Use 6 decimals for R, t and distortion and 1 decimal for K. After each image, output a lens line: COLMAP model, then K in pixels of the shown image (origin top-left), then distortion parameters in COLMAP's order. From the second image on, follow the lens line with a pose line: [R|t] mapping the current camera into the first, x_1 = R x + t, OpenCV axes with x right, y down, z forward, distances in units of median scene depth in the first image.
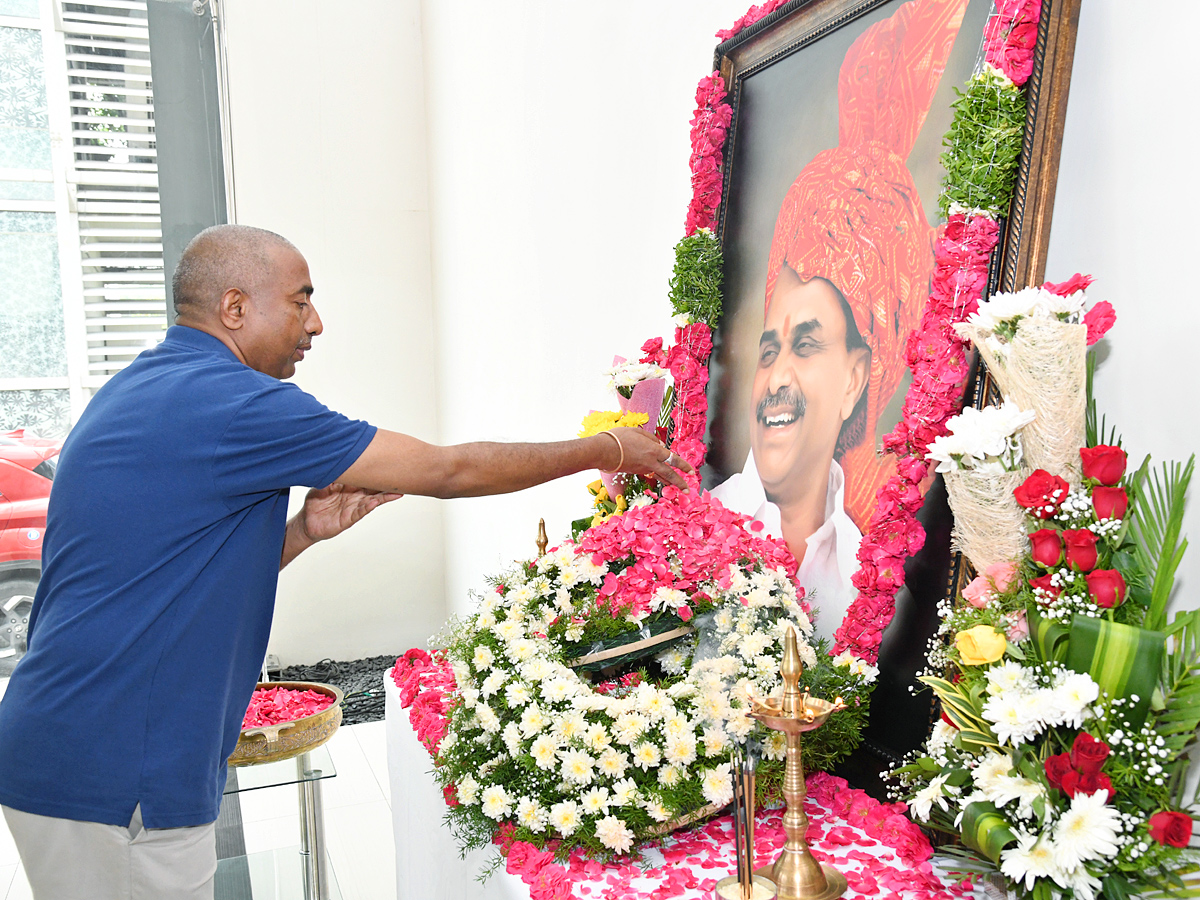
lens RADIAL K [[1111.9, 0, 632.9], [0, 1111.9, 451.6], [0, 0, 1]] dist [-0.057892, 0.109996]
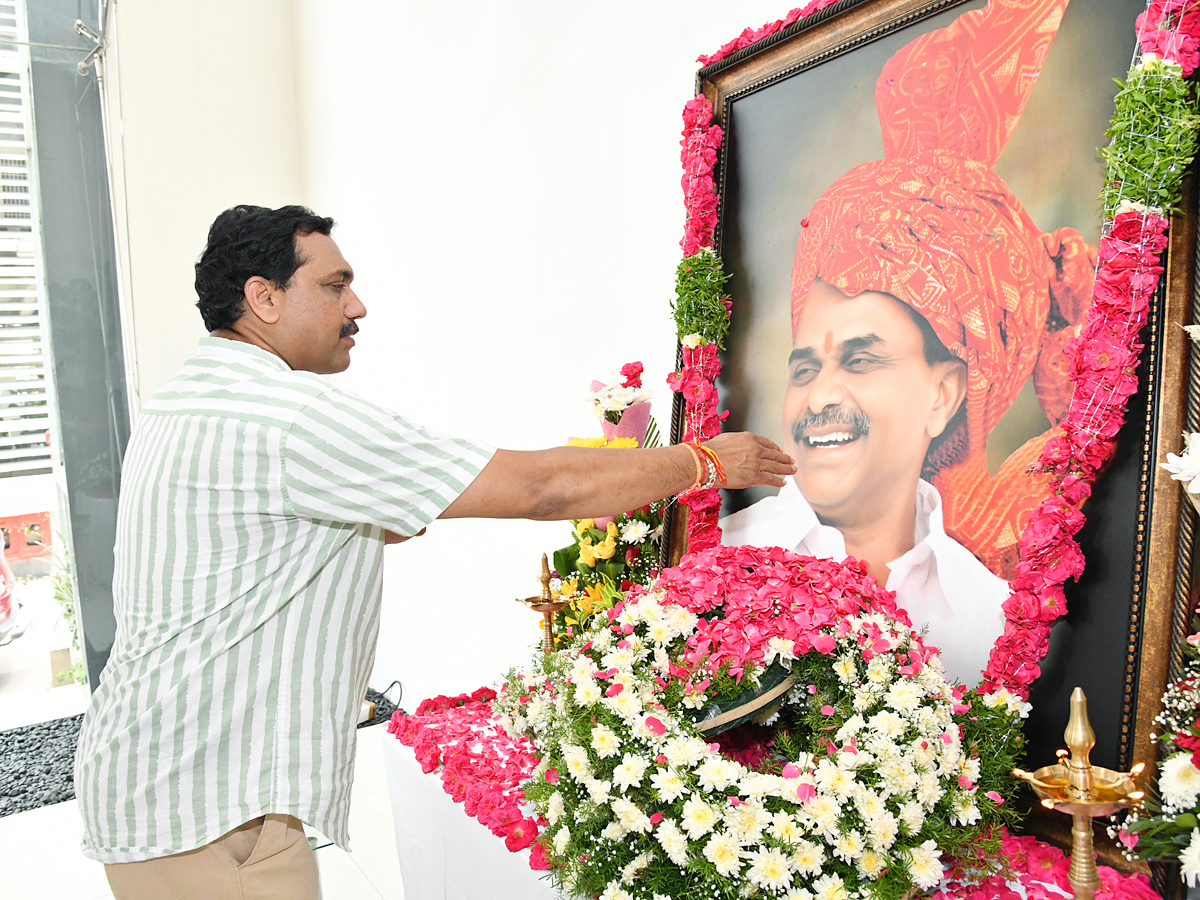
lens RADIAL K [[907.8, 0, 623.9], [0, 907.8, 453.8], [0, 0, 1]] dist [-0.115881, 0.053807]
pose [[0.977499, -0.046373, 0.205781, -0.278374], [0.048629, 0.998799, -0.005918, -0.027829], [-0.205260, 0.015792, 0.978580, 0.369224]]
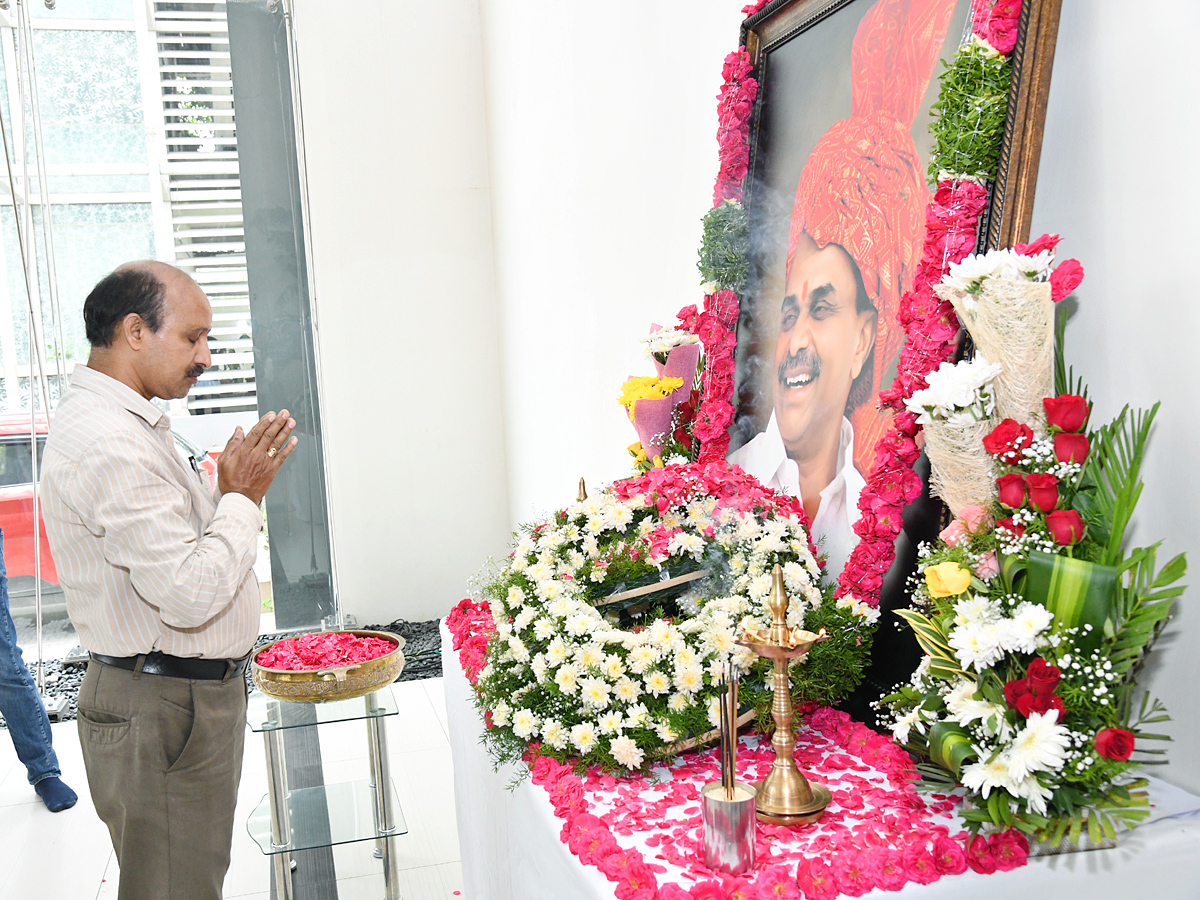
lens RADIAL K [[1124.4, 0, 538.5], [0, 1124.4, 452.0], [0, 0, 1]] dist [-0.053437, 0.108822]
pose [[0.988280, -0.009590, -0.152350, 0.068245], [0.013515, 0.999602, 0.024744, 0.012856], [0.152053, -0.026513, 0.988017, -0.120885]]
